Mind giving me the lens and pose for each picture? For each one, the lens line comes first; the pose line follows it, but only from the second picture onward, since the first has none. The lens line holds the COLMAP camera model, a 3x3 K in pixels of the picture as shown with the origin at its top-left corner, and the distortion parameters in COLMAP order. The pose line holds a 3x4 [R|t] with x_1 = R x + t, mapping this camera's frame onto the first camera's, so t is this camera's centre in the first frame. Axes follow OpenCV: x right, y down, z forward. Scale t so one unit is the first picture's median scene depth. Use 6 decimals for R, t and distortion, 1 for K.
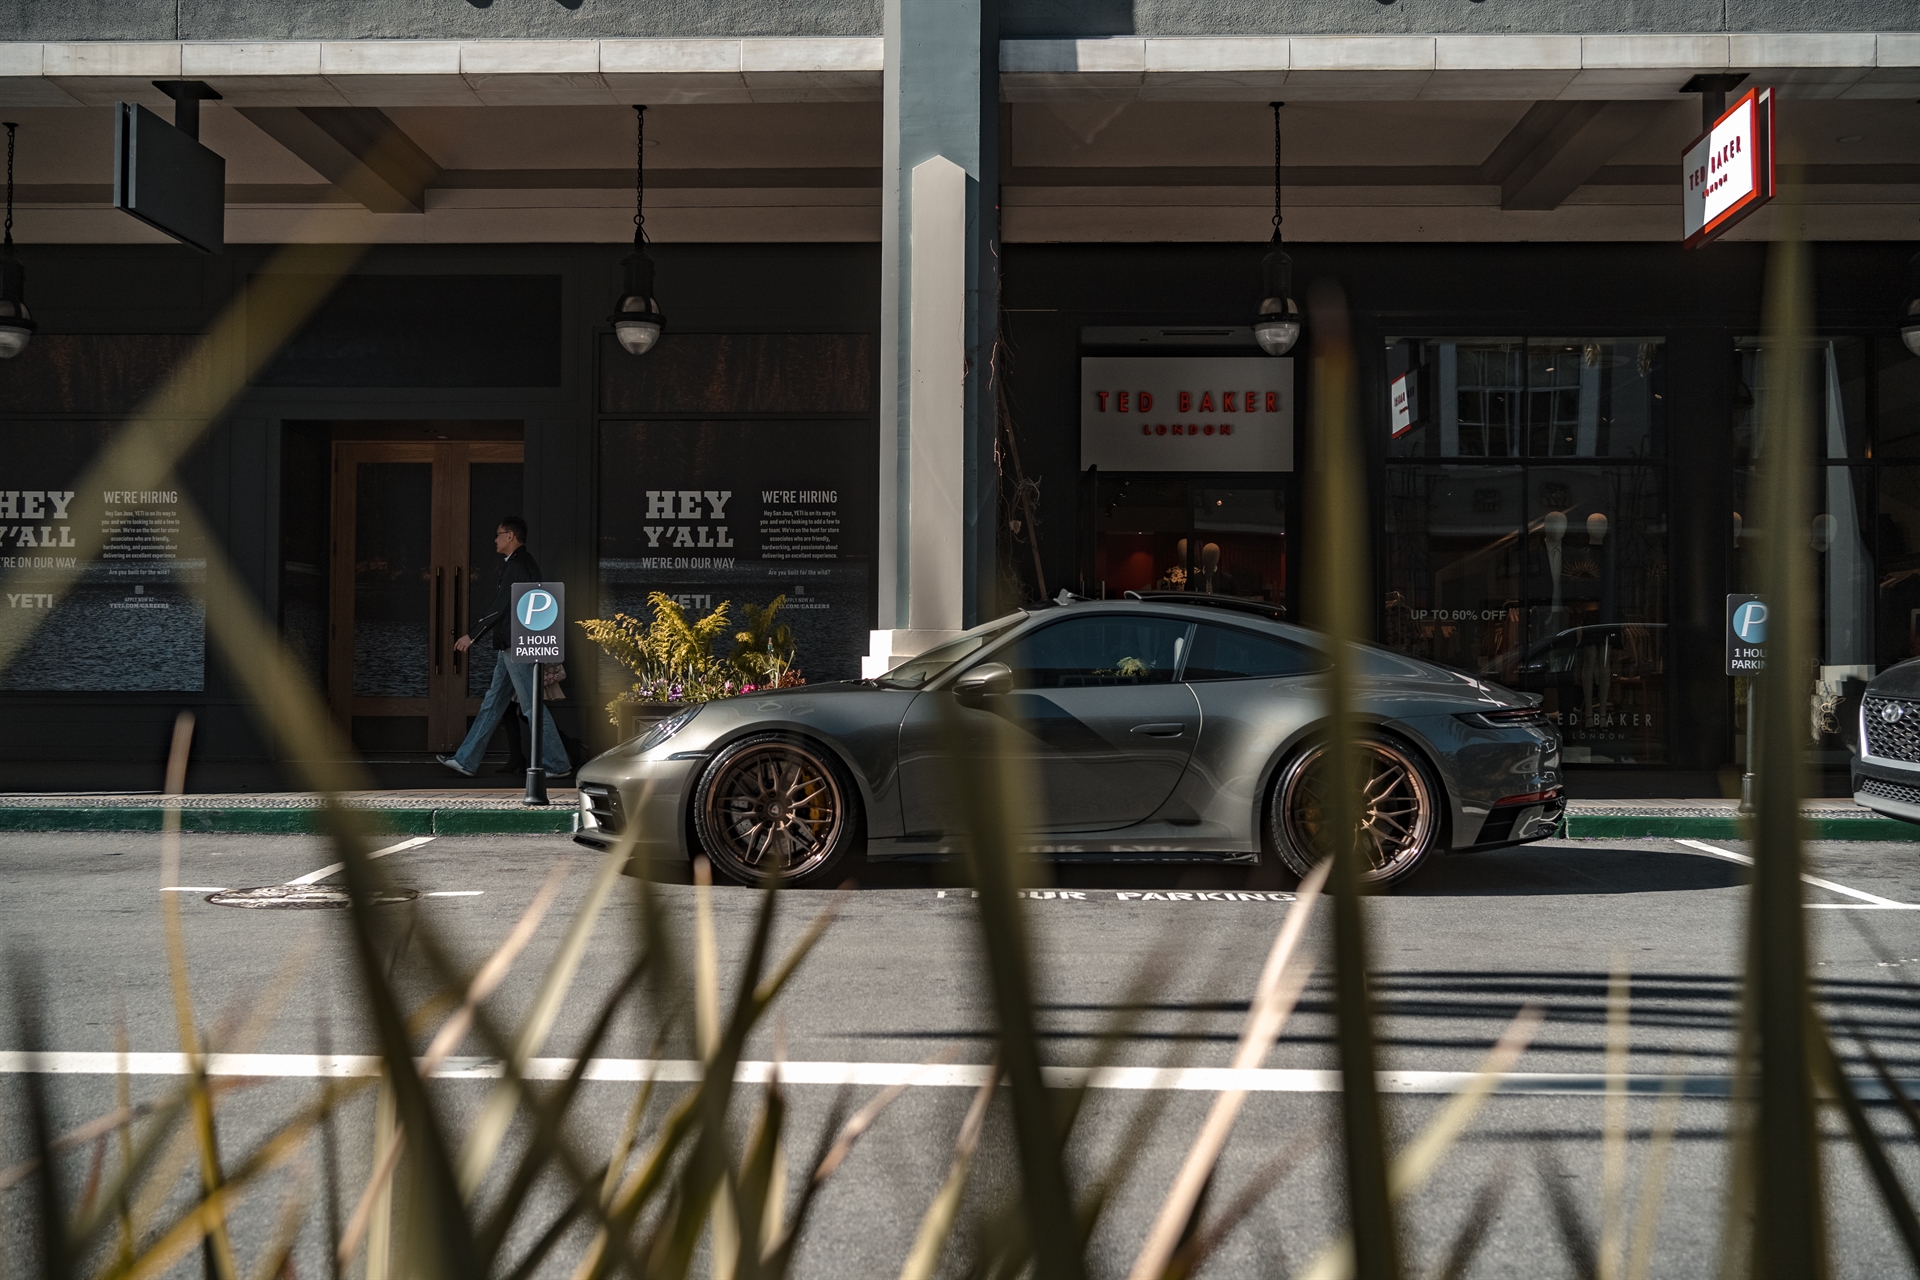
lens RADIAL K [[1957.0, 0, 942.1], [0, 1957.0, 639.7], [0, 0, 1]] dist [0.002931, 0.004217]
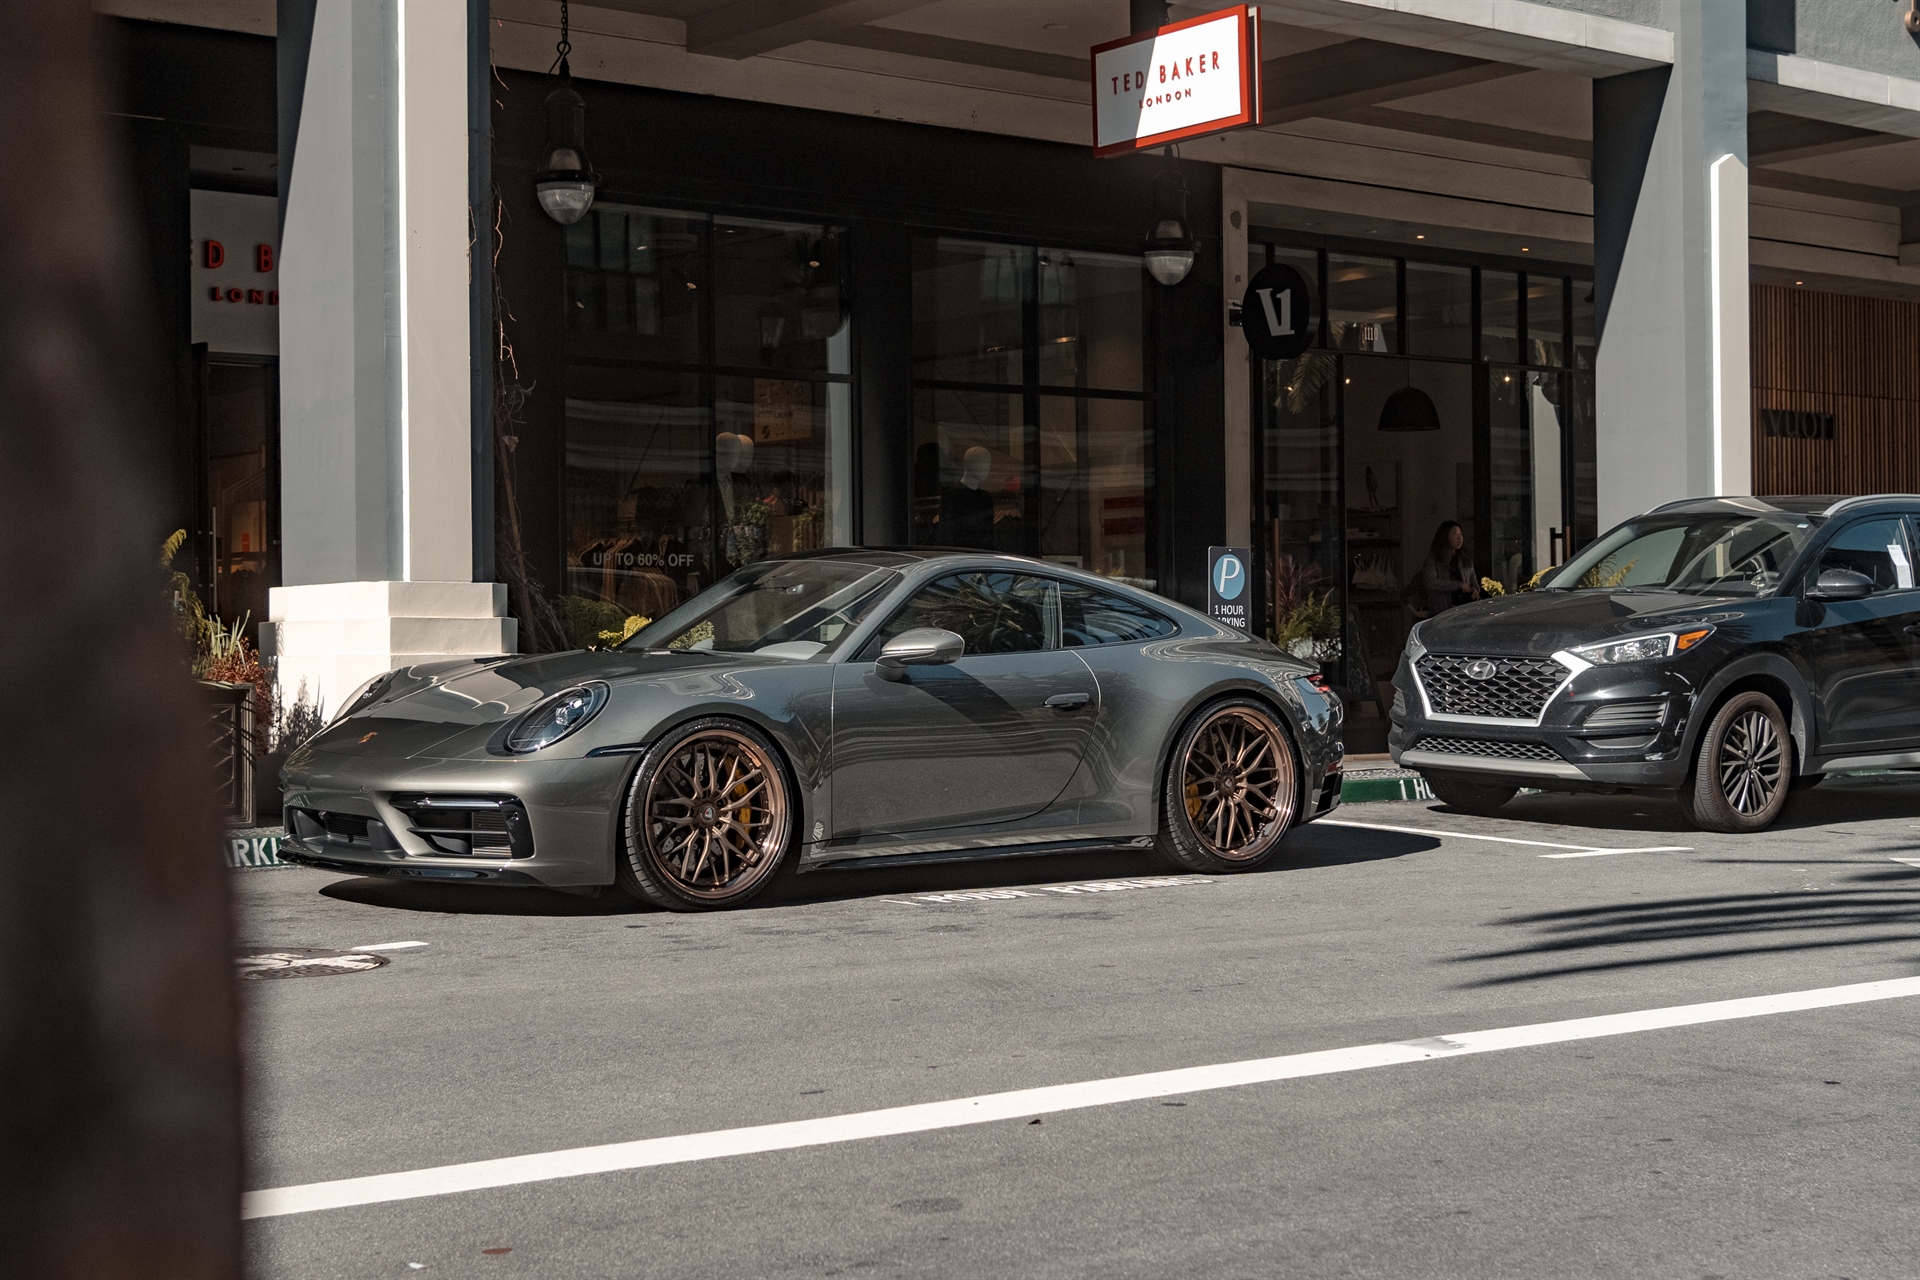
lens RADIAL K [[2958.2, 0, 920.5], [0, 2958.2, 642.6], [0, 0, 1]] dist [-0.015615, 0.842234]
pose [[0.763164, -0.010027, 0.646127, -0.478518], [-0.004282, 0.999779, 0.020573, -0.004720], [-0.646190, -0.018467, 0.762953, 0.013994]]
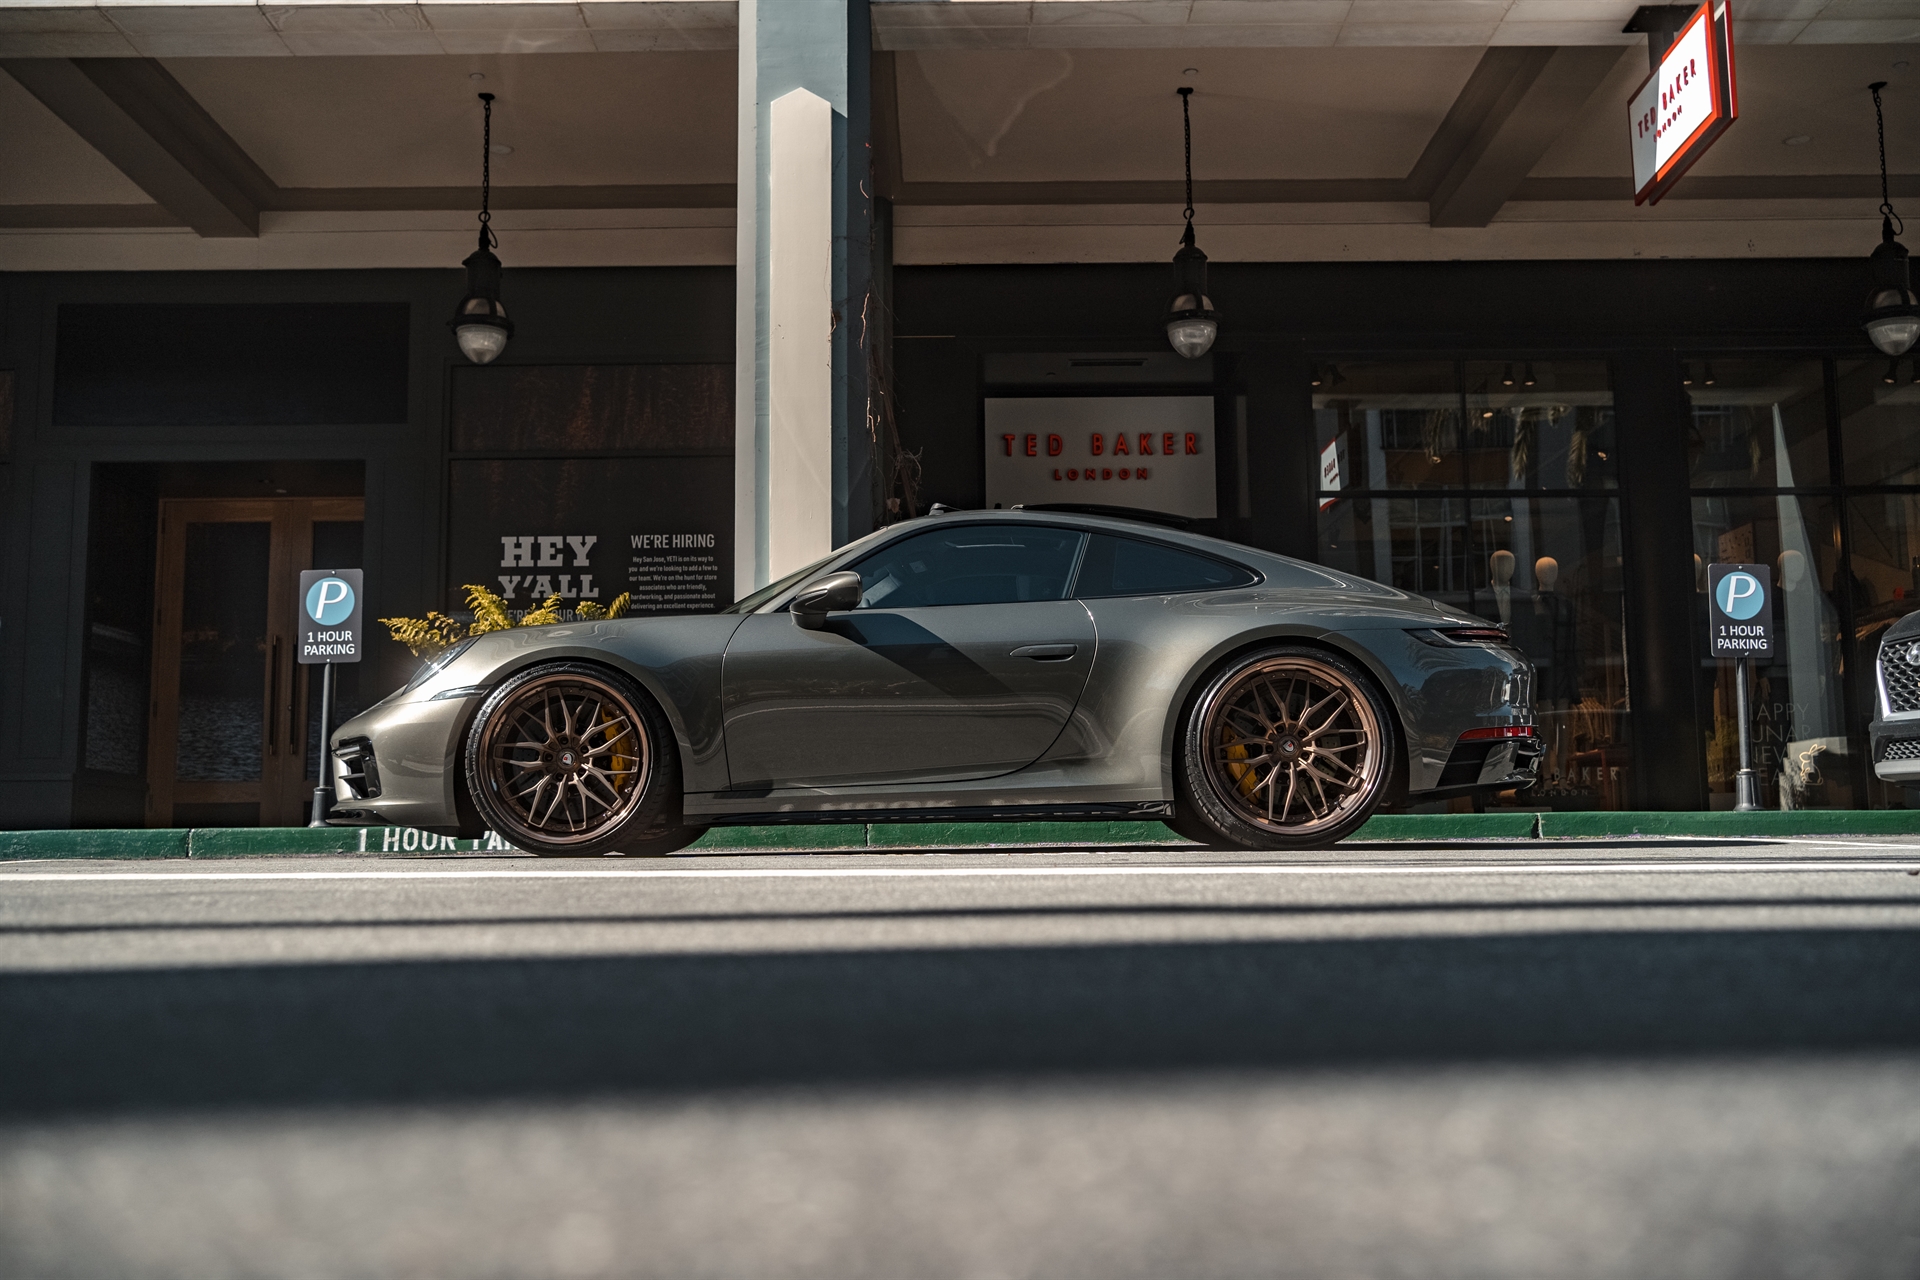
lens RADIAL K [[1957.2, 0, 955.1], [0, 1957.2, 633.4], [0, 0, 1]] dist [-0.002500, 0.016886]
pose [[0.999226, -0.010775, 0.037823, 0.025756], [0.014573, 0.994716, -0.101627, 0.071453], [-0.036528, 0.102099, 0.994103, 0.117234]]
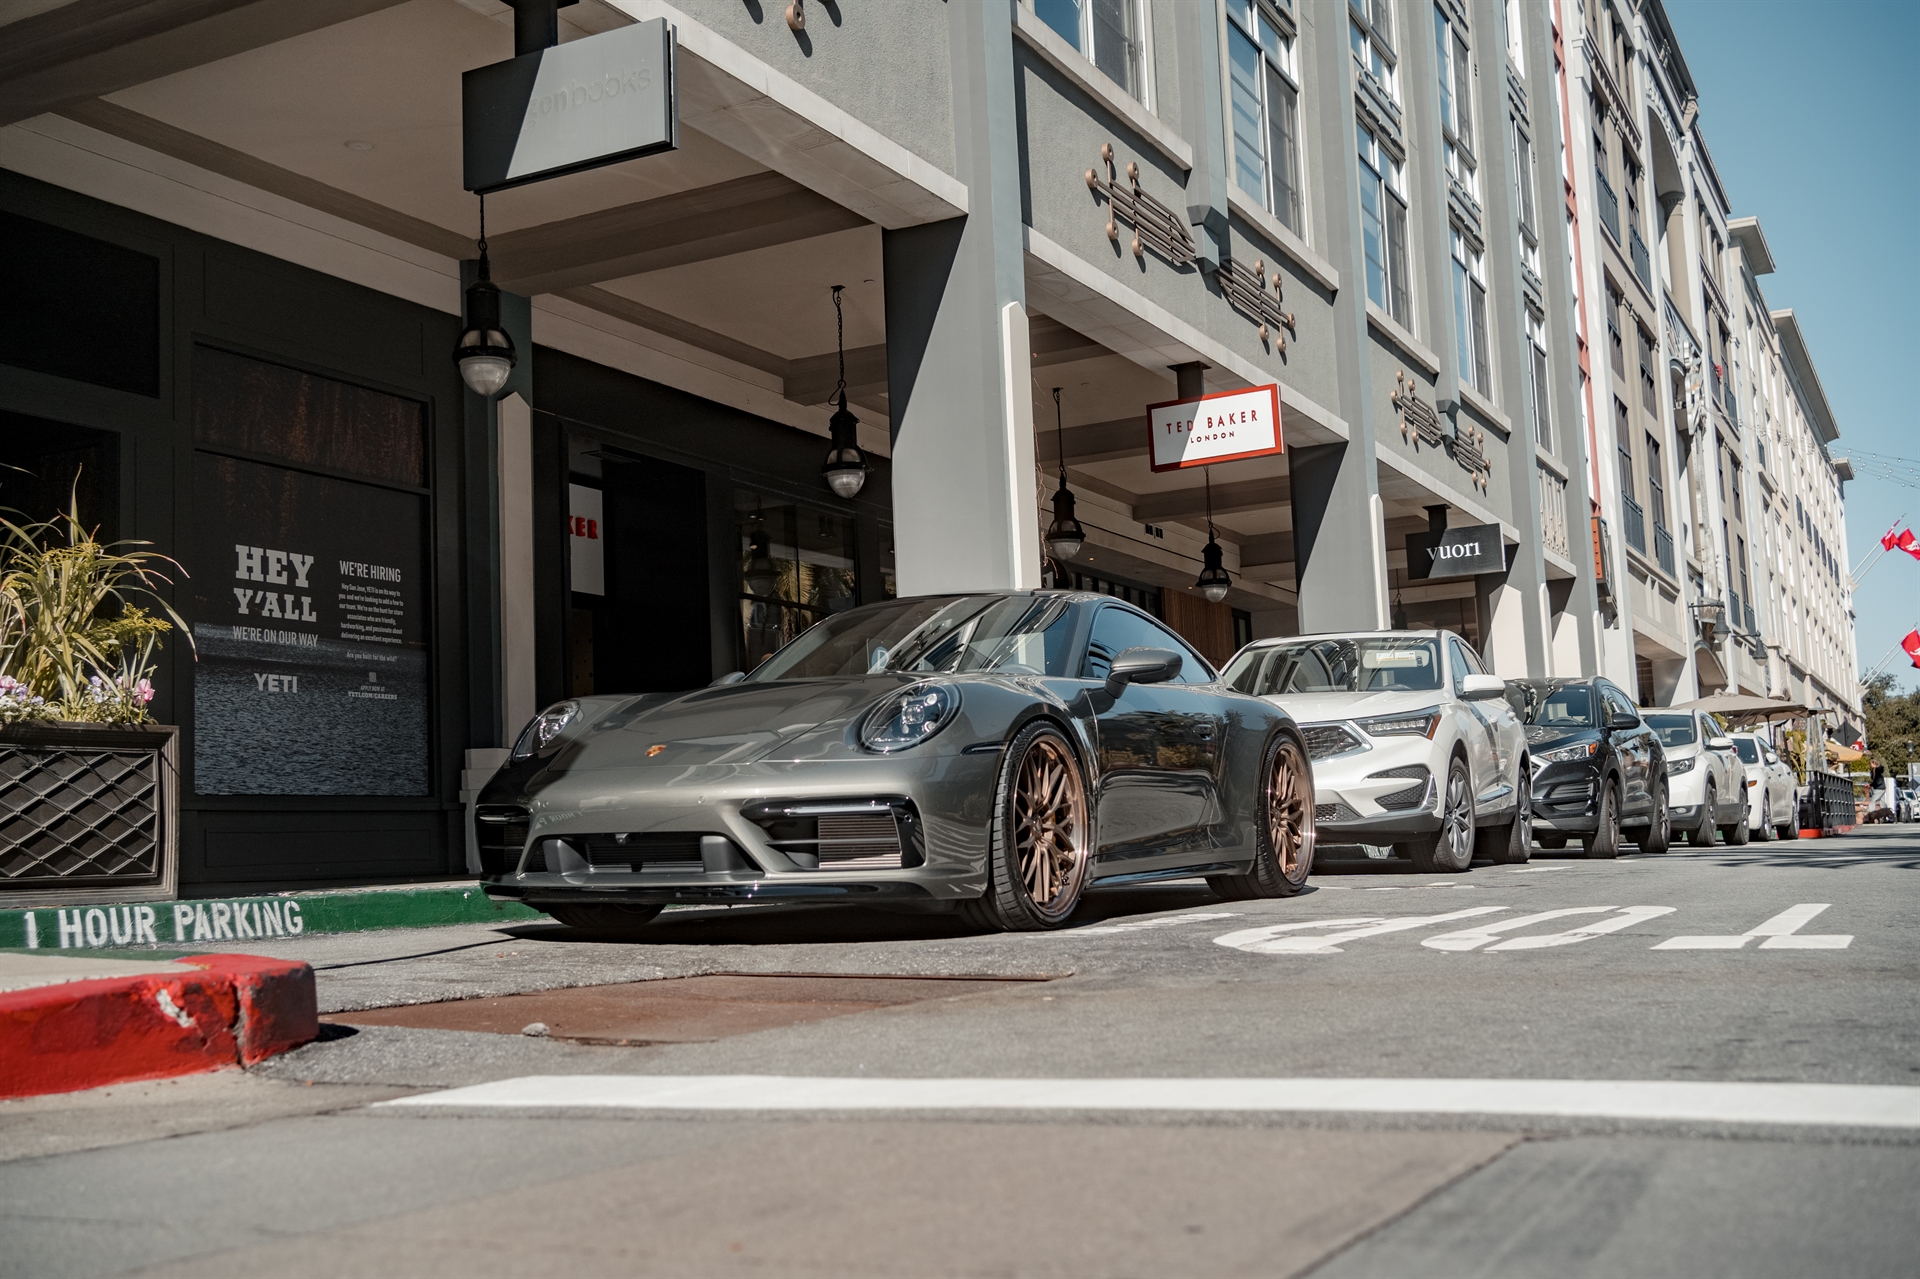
lens RADIAL K [[2010.7, 0, 950.3], [0, 2010.7, 629.3], [0, 0, 1]] dist [0.002237, -0.007897]
pose [[0.429528, 0.080103, 0.899494, -0.879295], [0.018642, 0.995059, -0.097516, 0.052240], [-0.902861, 0.058654, 0.425913, 0.433422]]
